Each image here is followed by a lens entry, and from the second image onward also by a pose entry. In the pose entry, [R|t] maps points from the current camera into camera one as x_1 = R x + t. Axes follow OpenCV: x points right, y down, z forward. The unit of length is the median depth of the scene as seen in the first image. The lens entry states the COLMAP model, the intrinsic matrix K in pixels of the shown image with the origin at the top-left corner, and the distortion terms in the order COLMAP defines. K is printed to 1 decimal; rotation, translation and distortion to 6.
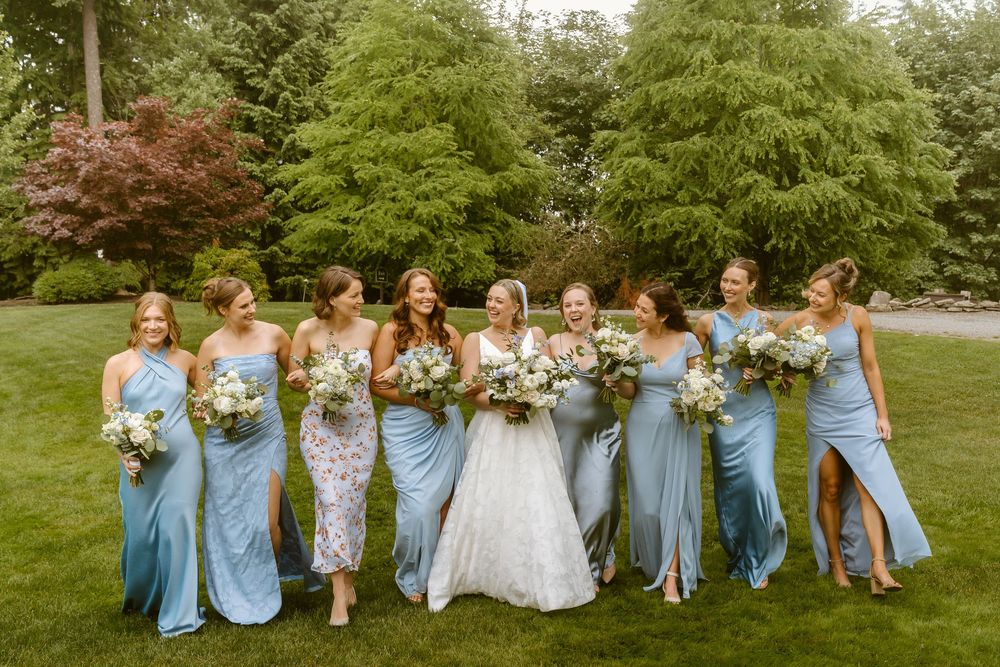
lens RADIAL K [[1106.3, 0, 487.3], [0, 1106.3, 311.9], [0, 0, 1]] dist [0.007799, 0.003140]
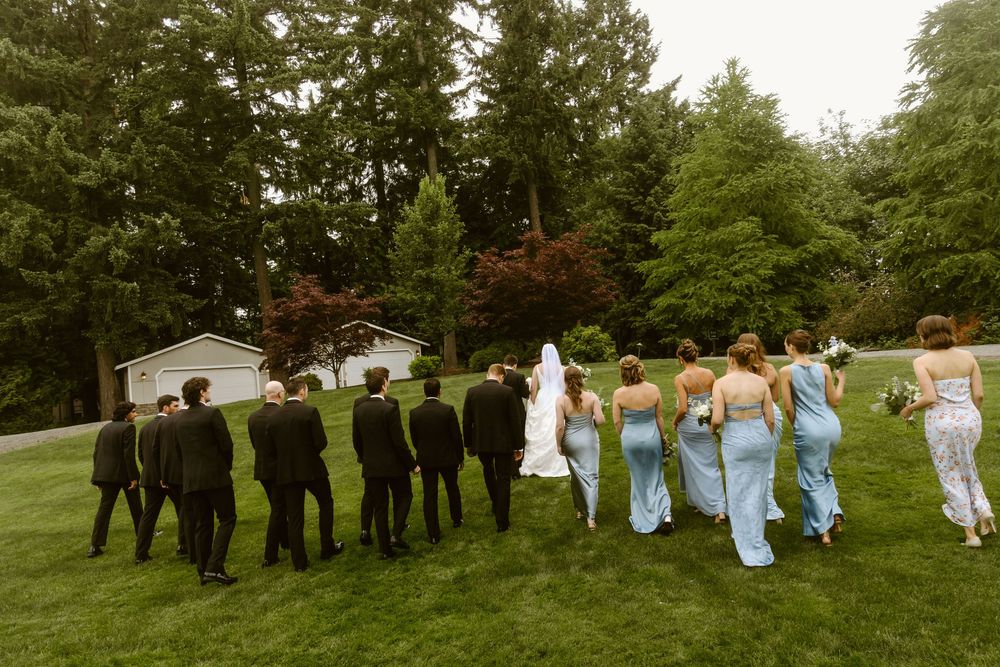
lens RADIAL K [[684.7, 0, 500.0], [0, 684.7, 333.5], [0, 0, 1]] dist [-0.023934, -0.000515]
pose [[0.871304, -0.081865, -0.483866, 0.075434], [0.065642, 0.996569, -0.050405, -0.007923], [0.486333, 0.012156, 0.873689, 0.131777]]
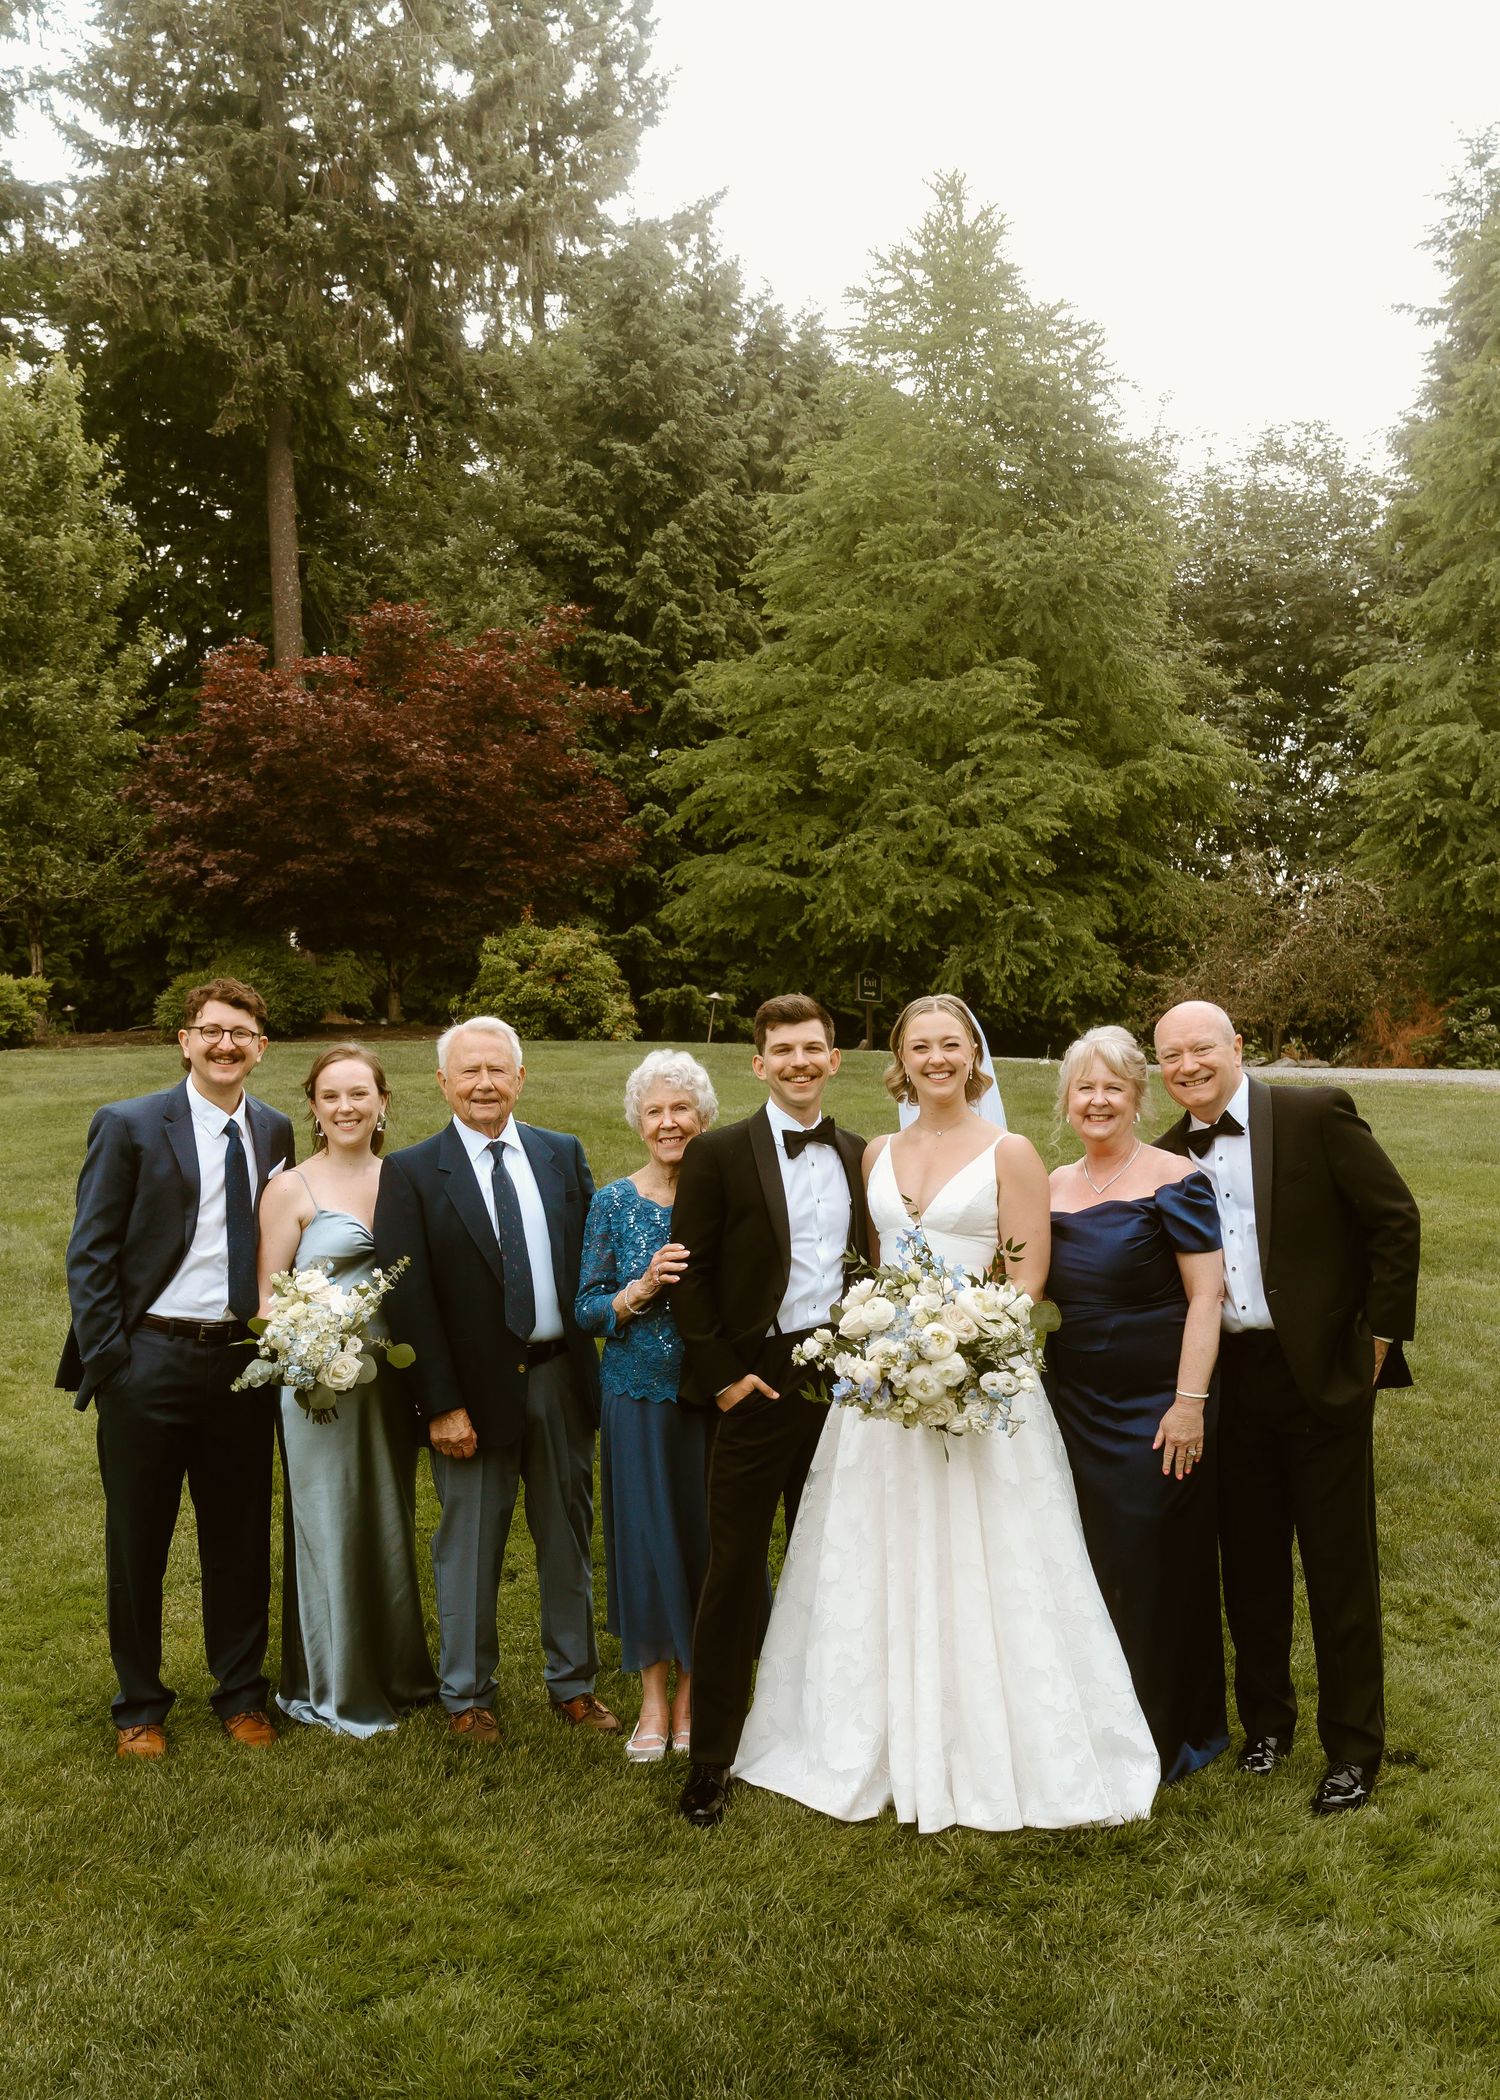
lens RADIAL K [[2126.1, 0, 754.1], [0, 2126.1, 1142.5], [0, 0, 1]] dist [-0.001838, 0.020512]
pose [[0.991158, 0.016248, -0.131688, -0.023748], [-0.010918, 0.999095, 0.041098, -0.003078], [0.132236, -0.039297, 0.990439, 0.094108]]
